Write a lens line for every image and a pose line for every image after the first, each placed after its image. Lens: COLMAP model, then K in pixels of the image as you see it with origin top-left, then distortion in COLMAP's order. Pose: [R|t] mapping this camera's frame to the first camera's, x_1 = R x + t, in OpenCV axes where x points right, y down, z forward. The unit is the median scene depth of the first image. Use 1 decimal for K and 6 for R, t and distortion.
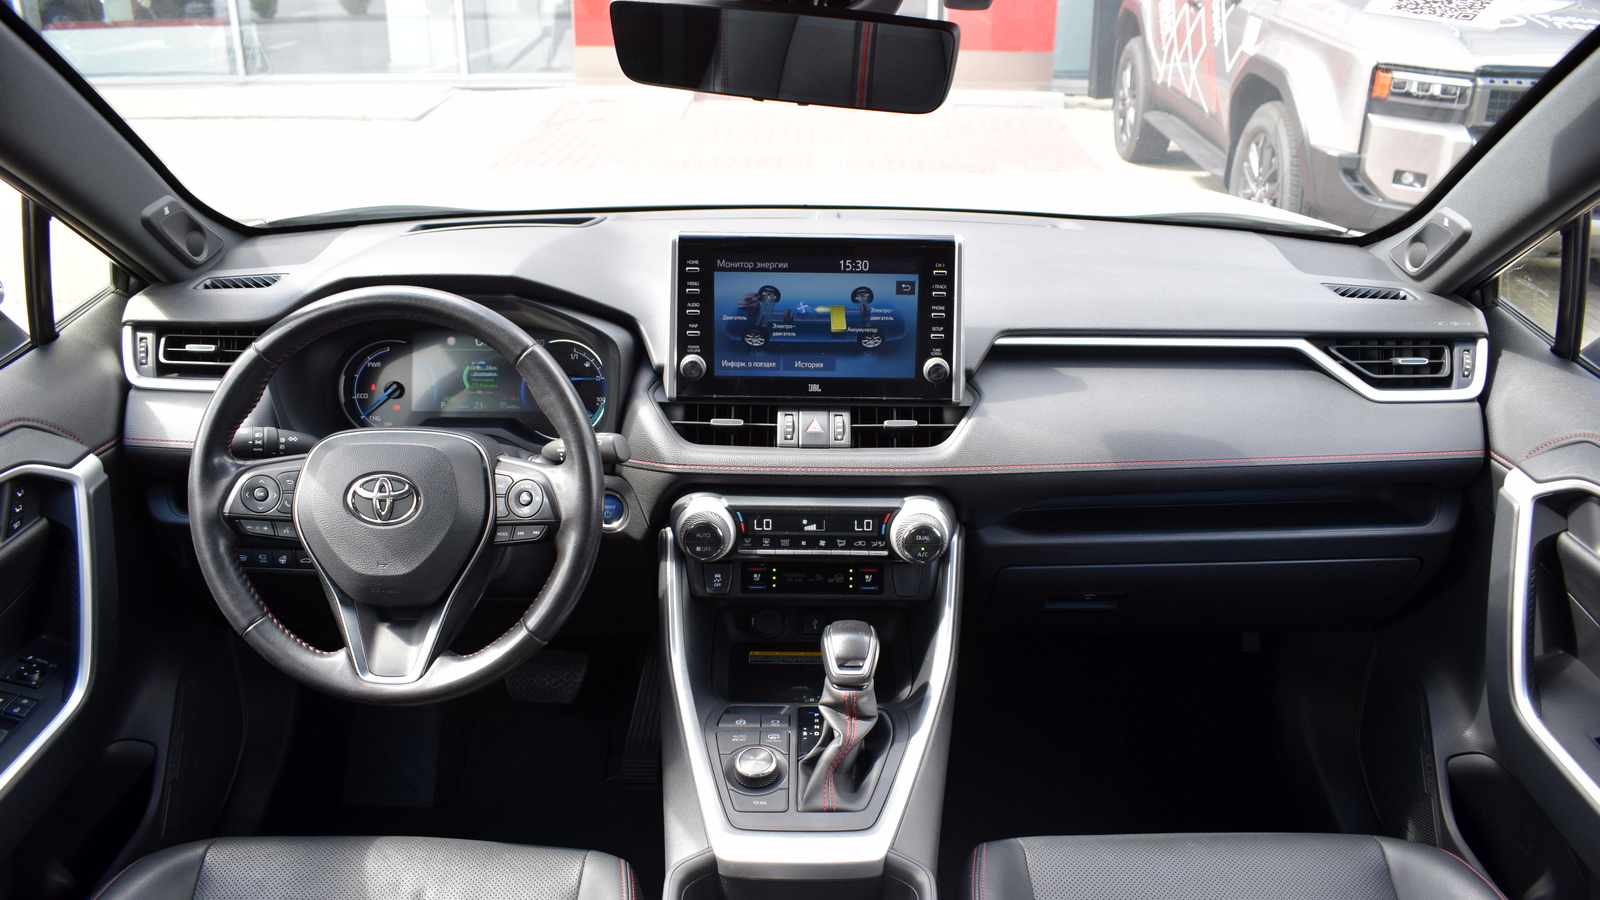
lens RADIAL K [[1310.7, 0, 796.3], [0, 1310.7, 465.3], [0, 0, 1]] dist [-0.093671, 0.005952]
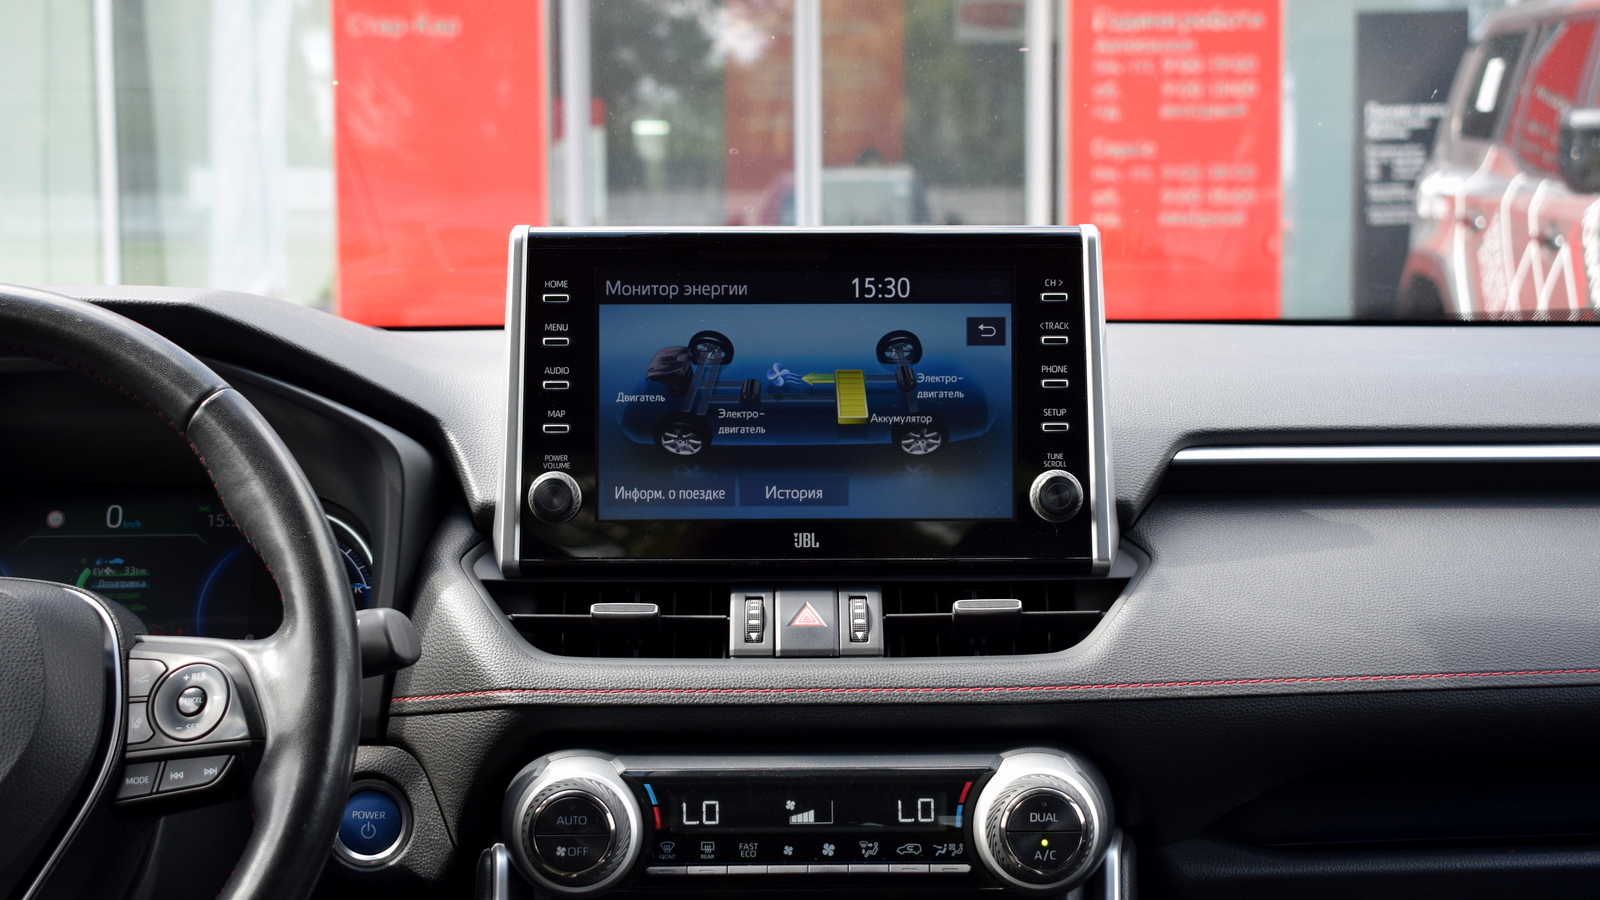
lens RADIAL K [[2664.8, 0, 793.9], [0, 2664.8, 452.4], [0, 0, 1]] dist [0.013282, 0.000000]
pose [[0.999863, -0.015424, 0.005969, 0.004139], [0.016519, 0.949169, -0.314334, 0.222692], [-0.000817, 0.314389, 0.949294, 0.057202]]
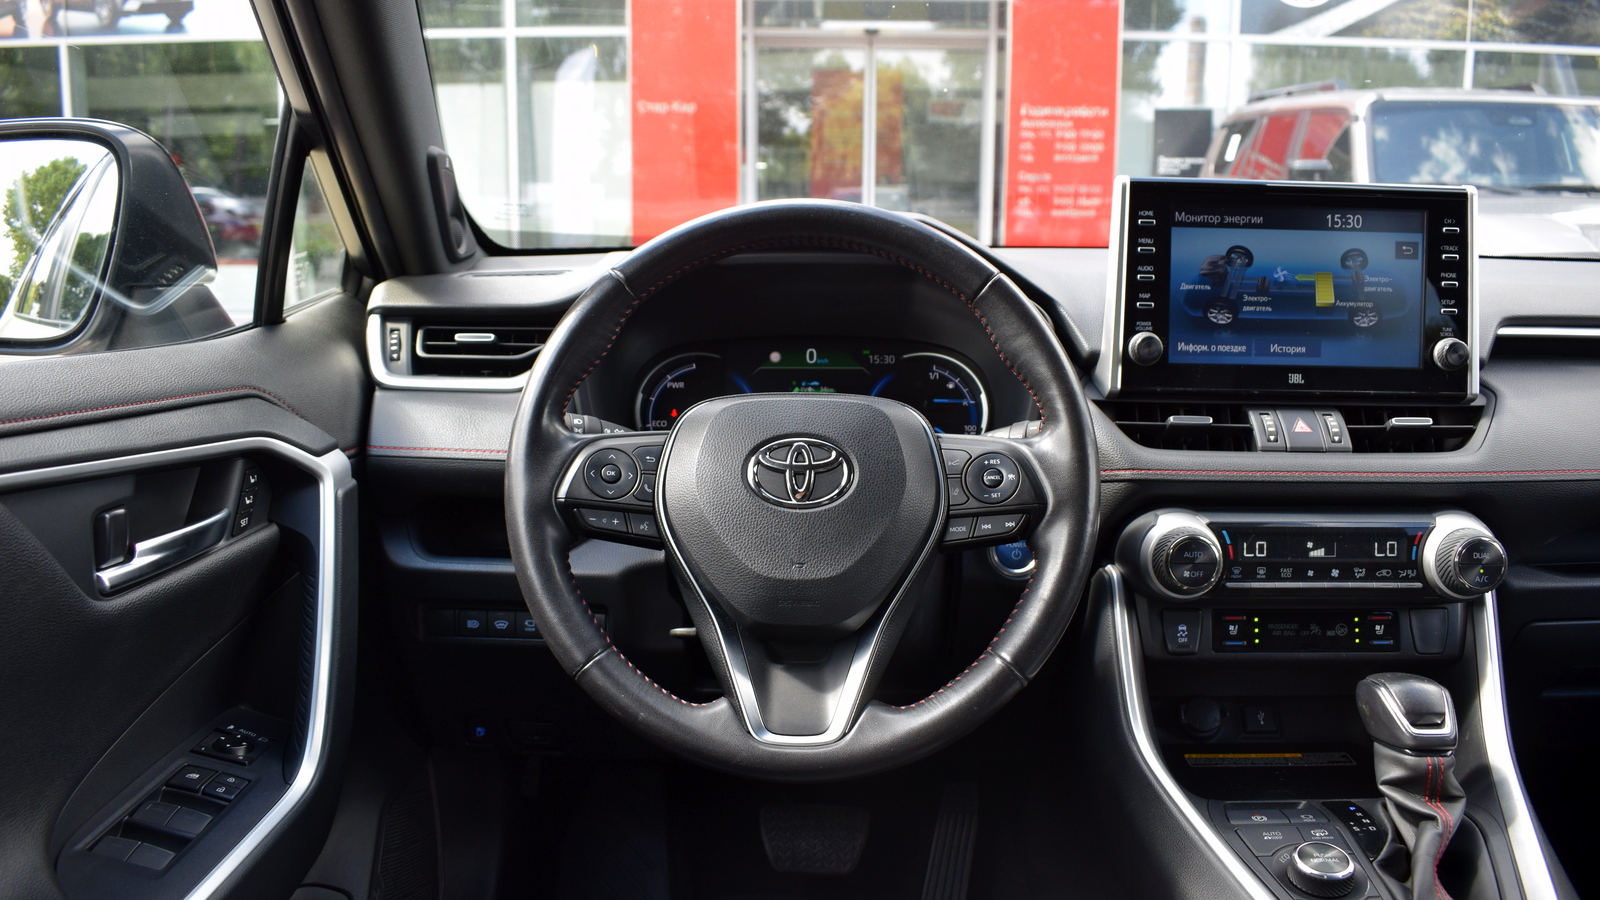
lens RADIAL K [[1310.7, 0, 789.6], [0, 1310.7, 437.5], [0, 0, 1]] dist [-0.093671, 0.005952]
pose [[0.999996, 0.000415, -0.002968, -0.287192], [-0.001104, 0.971749, -0.236012, 0.157333], [0.002786, 0.236015, 0.971746, 0.271118]]
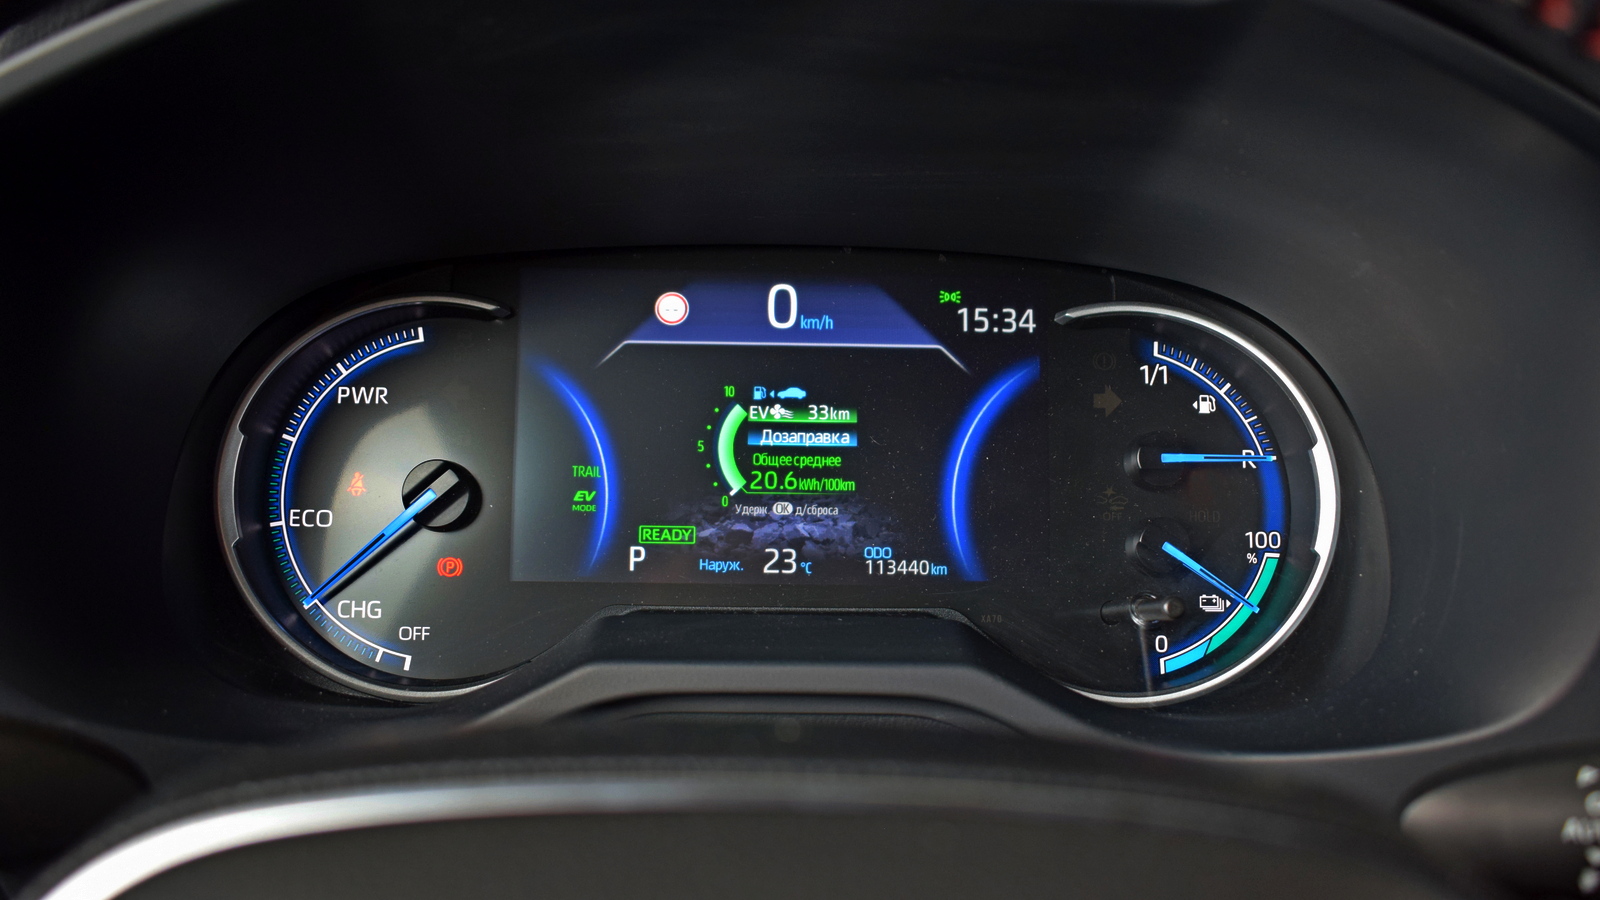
lens RADIAL K [[1534.6, 0, 799.4], [0, 1534.6, 446.0], [0, 0, 1]] dist [-0.078181, 0.000000]
pose [[0.998766, 0.007579, 0.049091, -0.287797], [-0.001642, 0.992790, -0.119852, -0.036621], [-0.049646, 0.119624, 0.991577, 0.793246]]
